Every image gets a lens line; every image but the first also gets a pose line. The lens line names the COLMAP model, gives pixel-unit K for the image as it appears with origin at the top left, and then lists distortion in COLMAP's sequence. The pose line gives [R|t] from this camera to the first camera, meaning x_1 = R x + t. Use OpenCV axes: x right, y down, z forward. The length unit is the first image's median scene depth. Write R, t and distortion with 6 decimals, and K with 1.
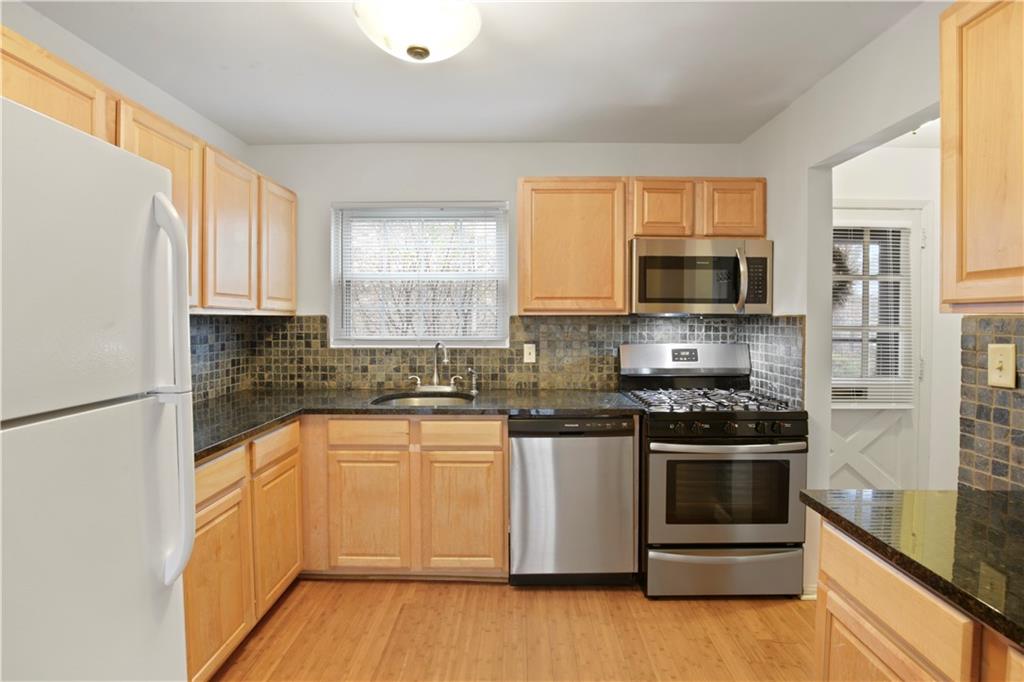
lens RADIAL K [[485.5, 0, 511.5], [0, 485.5, 327.2], [0, 0, 1]] dist [-0.026833, 0.005595]
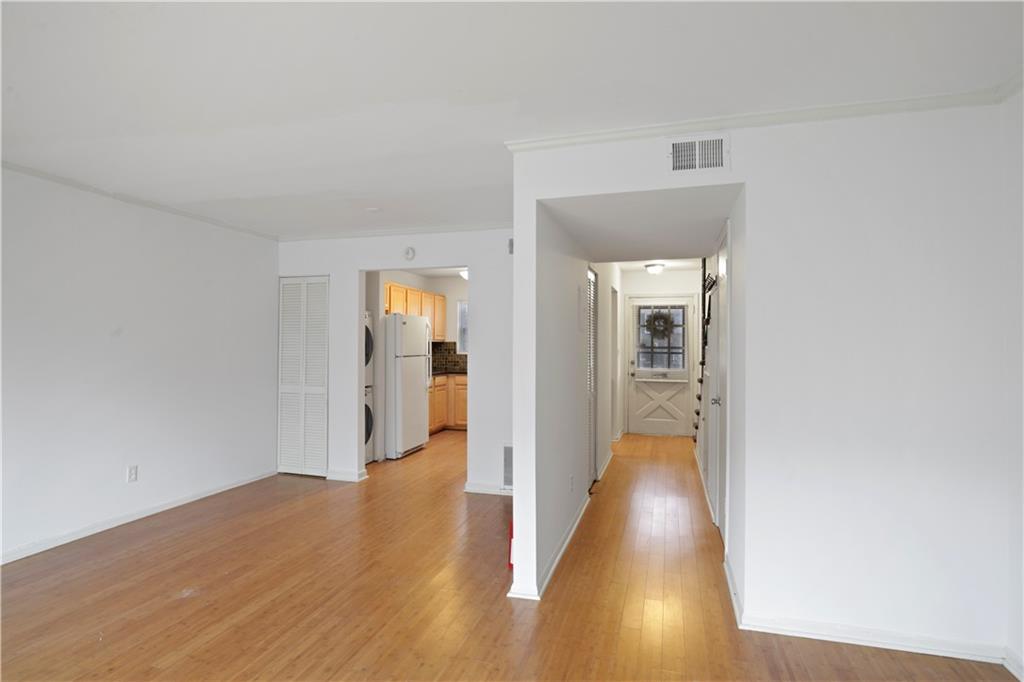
lens RADIAL K [[534.2, 0, 512.0], [0, 534.2, 341.0], [0, 0, 1]] dist [0.000158, -0.000003]
pose [[0.962586, 0.001600, -0.270971, 0.769250], [-0.009289, 0.999590, -0.027096, 0.051906], [0.270816, 0.028599, 0.962206, -1.885140]]
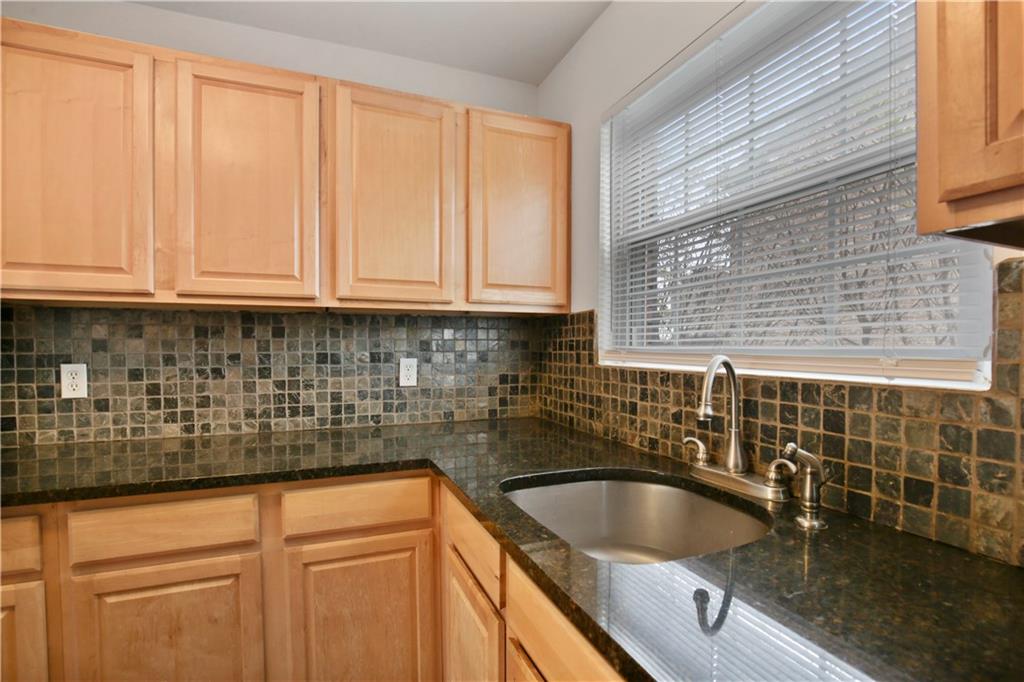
lens RADIAL K [[480.6, 0, 512.9], [0, 480.6, 356.0], [0, 0, 1]] dist [-0.023774, 0.001317]
pose [[0.395590, 0.020035, -0.918209, 0.127382], [-0.017069, 0.999750, 0.014460, 0.026850], [0.918268, 0.009953, 0.395833, 0.726795]]
